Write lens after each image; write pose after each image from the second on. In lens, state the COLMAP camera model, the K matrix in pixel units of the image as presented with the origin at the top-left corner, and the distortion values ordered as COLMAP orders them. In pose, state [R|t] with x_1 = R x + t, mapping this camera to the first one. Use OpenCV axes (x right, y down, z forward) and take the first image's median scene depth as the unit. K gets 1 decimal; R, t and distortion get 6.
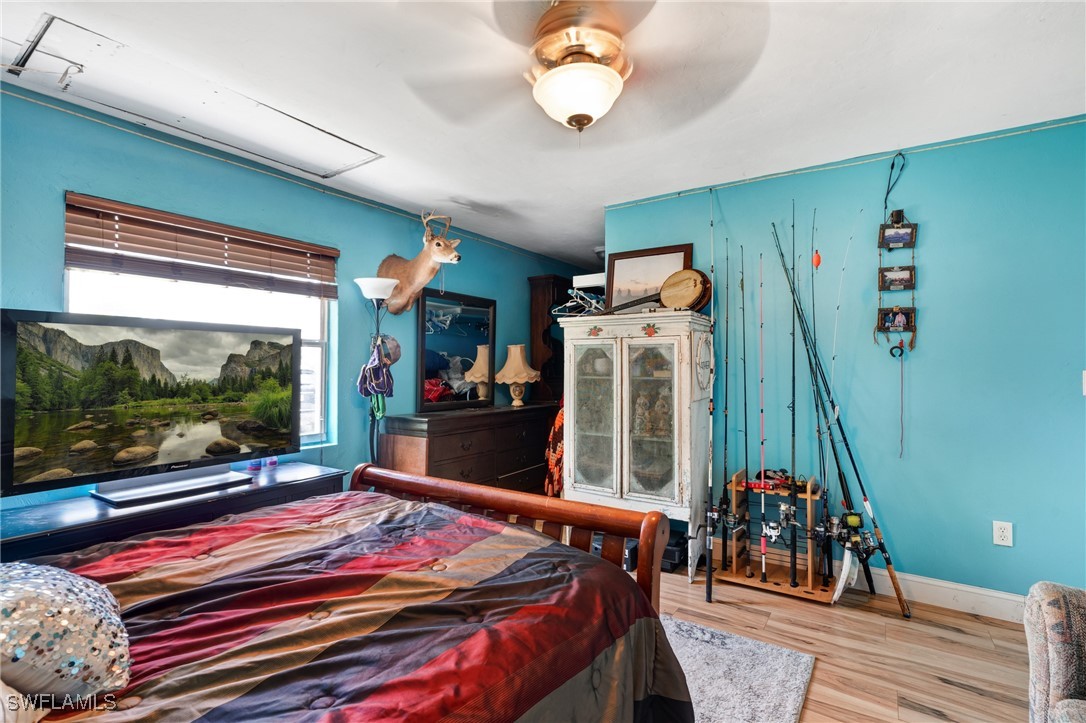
lens RADIAL K [[500.4, 0, 545.0], [0, 500.4, 364.7], [0, 0, 1]] dist [-0.003316, 0.000614]
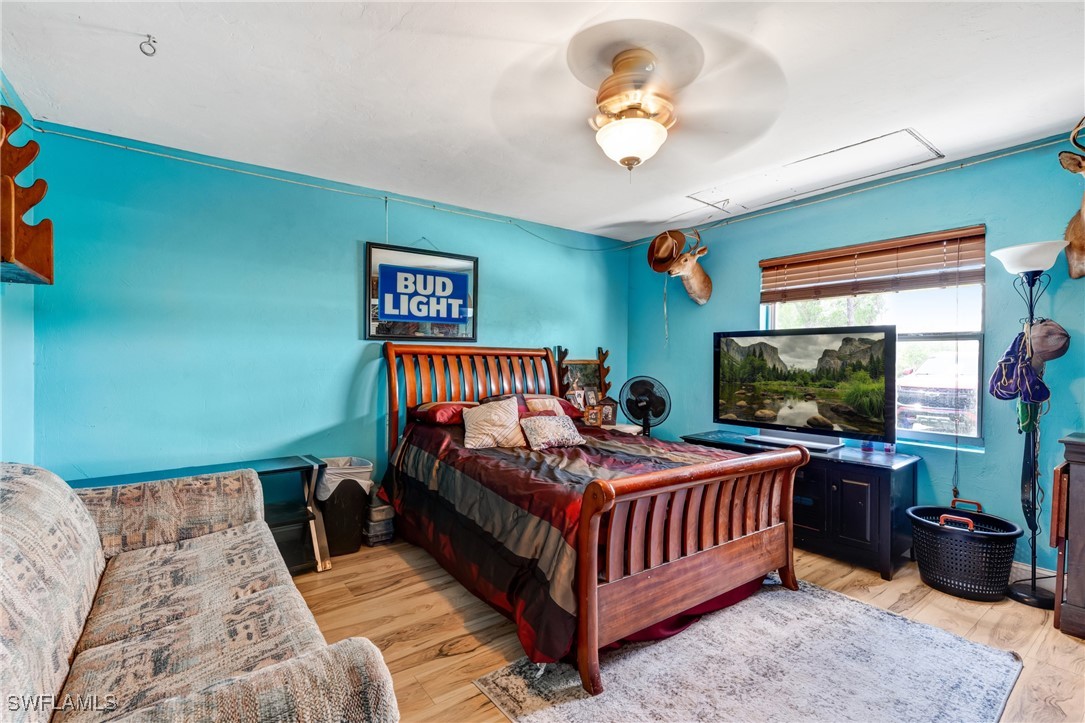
lens RADIAL K [[500.0, 0, 543.5], [0, 500.0, 361.5], [0, 0, 1]] dist [-0.003316, 0.000614]
pose [[-0.277465, -0.001794, -0.960734, 0.795815], [-0.015852, 0.999871, 0.002711, 0.016582], [0.960605, 0.015982, -0.277457, 0.677904]]
